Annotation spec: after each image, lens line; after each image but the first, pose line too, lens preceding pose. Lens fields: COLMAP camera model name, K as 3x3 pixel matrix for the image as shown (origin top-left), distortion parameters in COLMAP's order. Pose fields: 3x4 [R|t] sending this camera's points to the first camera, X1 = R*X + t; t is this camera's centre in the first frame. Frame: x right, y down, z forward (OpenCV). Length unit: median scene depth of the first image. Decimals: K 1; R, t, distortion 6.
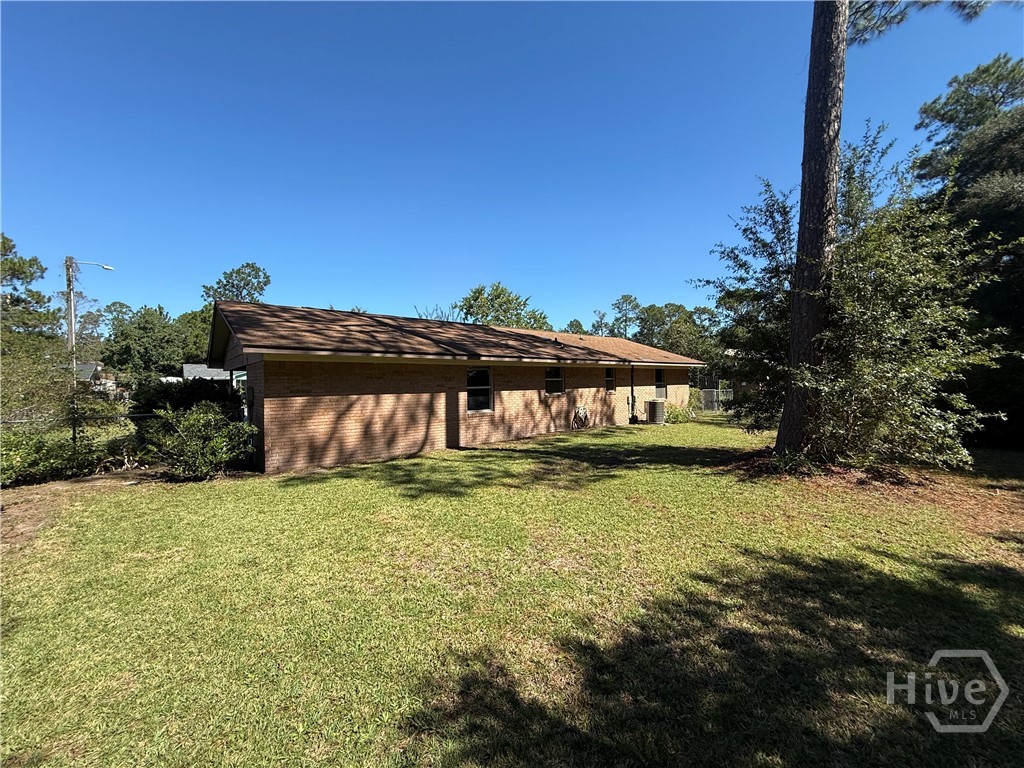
lens RADIAL K [[411.1, 0, 509.8], [0, 411.1, 385.0], [0, 0, 1]] dist [0.000062, 0.001294]
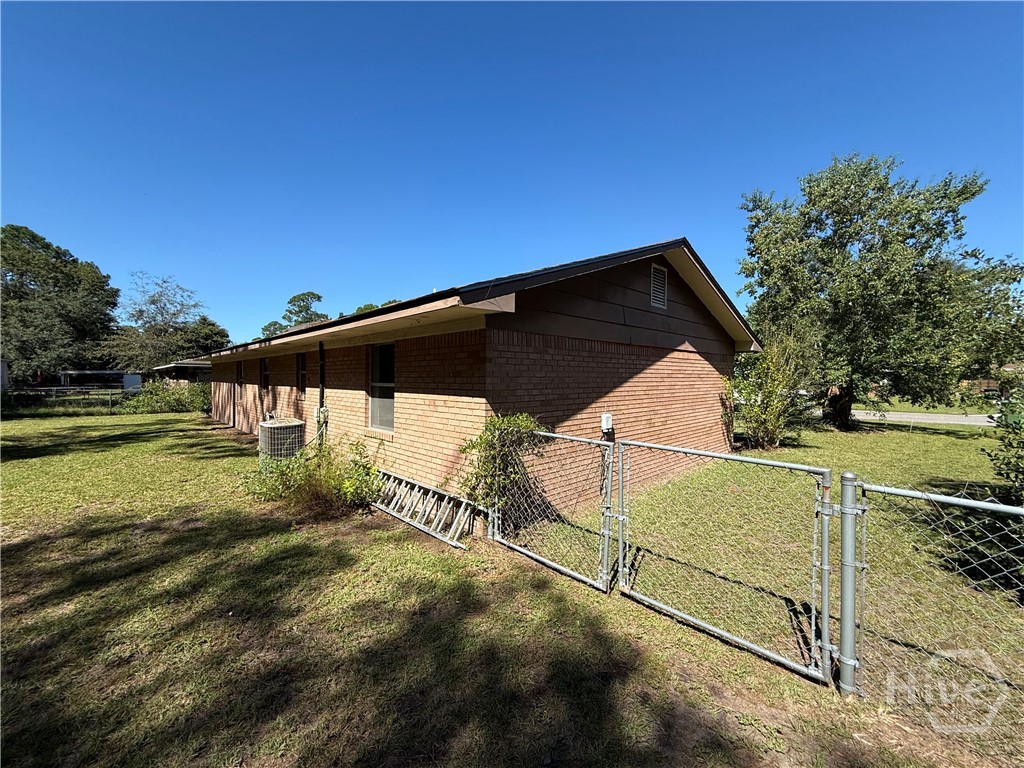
lens RADIAL K [[411.1, 0, 512.8], [0, 411.1, 375.2], [0, 0, 1]] dist [0.000062, 0.001294]
pose [[0.063833, 0.007361, -0.997933, 1.077673], [-0.014394, 0.999876, 0.006454, -0.023643], [0.997857, 0.013952, 0.063931, 1.606900]]
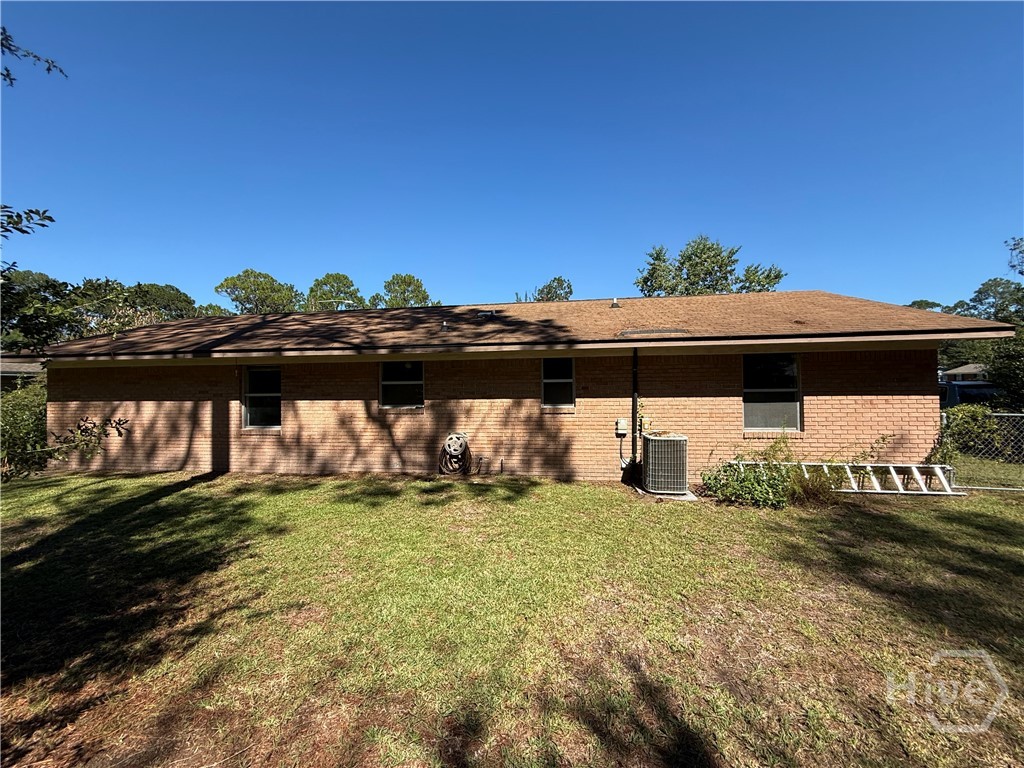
lens RADIAL K [[411.1, 0, 517.2], [0, 411.1, 382.4], [0, 0, 1]] dist [0.000062, 0.001294]
pose [[0.665588, 0.000850, -0.746319, 0.739010], [-0.002953, 0.999995, -0.001495, -0.015087], [0.746314, 0.003198, 0.665587, 0.810571]]
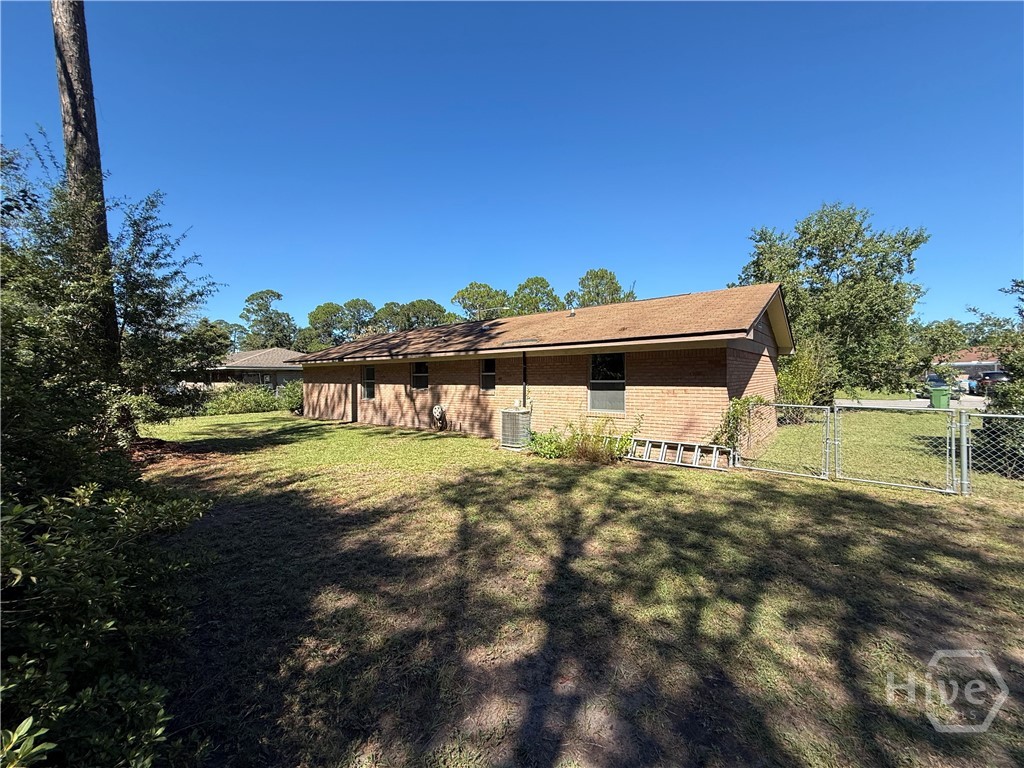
lens RADIAL K [[411.1, 0, 516.4], [0, 411.1, 385.4], [0, 0, 1]] dist [0.000062, 0.001294]
pose [[0.196467, 0.033706, -0.979931, 1.273800], [-0.001852, 0.999420, 0.034005, -0.024366], [0.980509, -0.004867, 0.196416, 1.153225]]
